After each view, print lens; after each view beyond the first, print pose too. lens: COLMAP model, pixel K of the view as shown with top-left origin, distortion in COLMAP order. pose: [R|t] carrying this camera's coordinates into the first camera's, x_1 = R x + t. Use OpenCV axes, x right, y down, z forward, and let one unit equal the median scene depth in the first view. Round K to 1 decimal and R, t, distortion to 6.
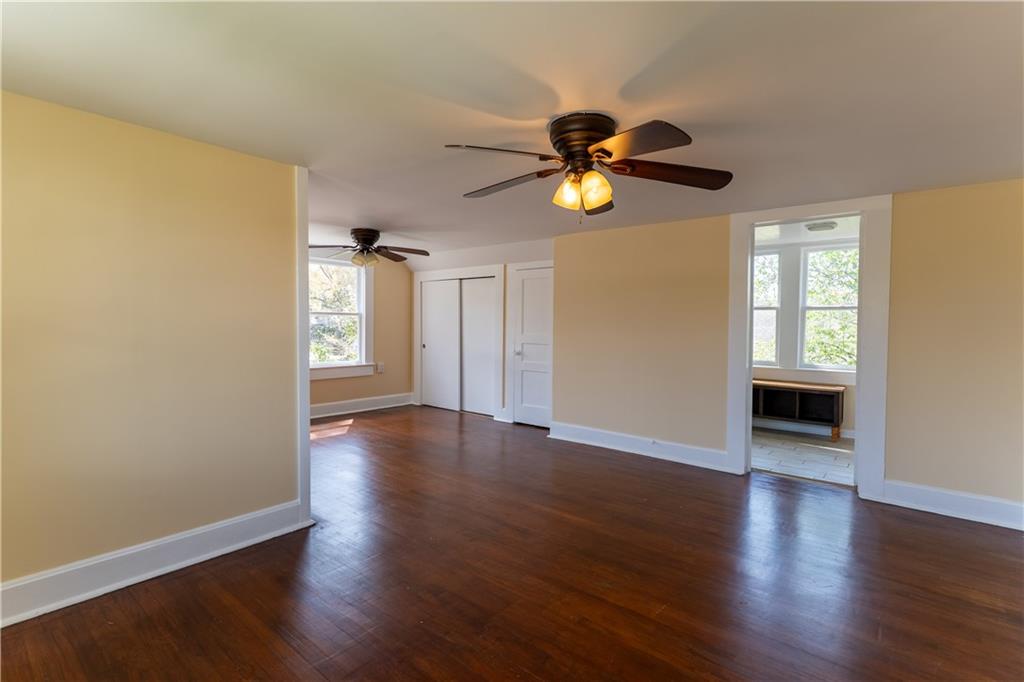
lens RADIAL K [[486.1, 0, 509.7], [0, 486.1, 336.1], [0, 0, 1]] dist [0.002551, 0.002009]
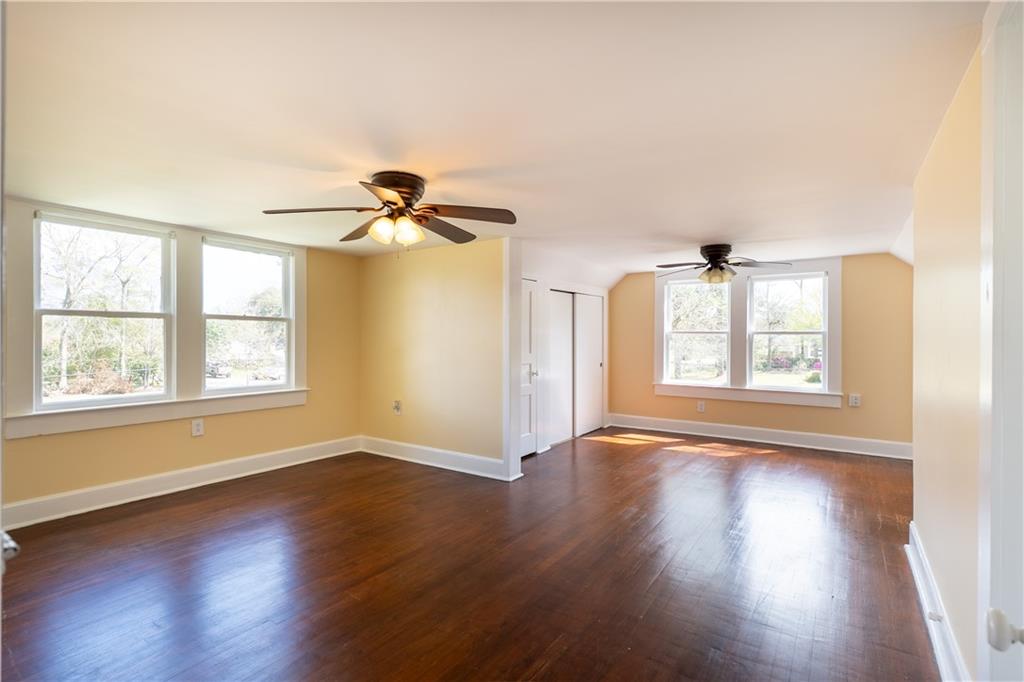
lens RADIAL K [[486.1, 0, 509.6], [0, 486.1, 341.4], [0, 0, 1]] dist [0.002551, 0.002009]
pose [[0.095105, -0.011130, -0.995405, 0.972063], [-0.031342, 0.999408, -0.014169, 0.000032], [0.994974, 0.032546, 0.094700, 0.833112]]
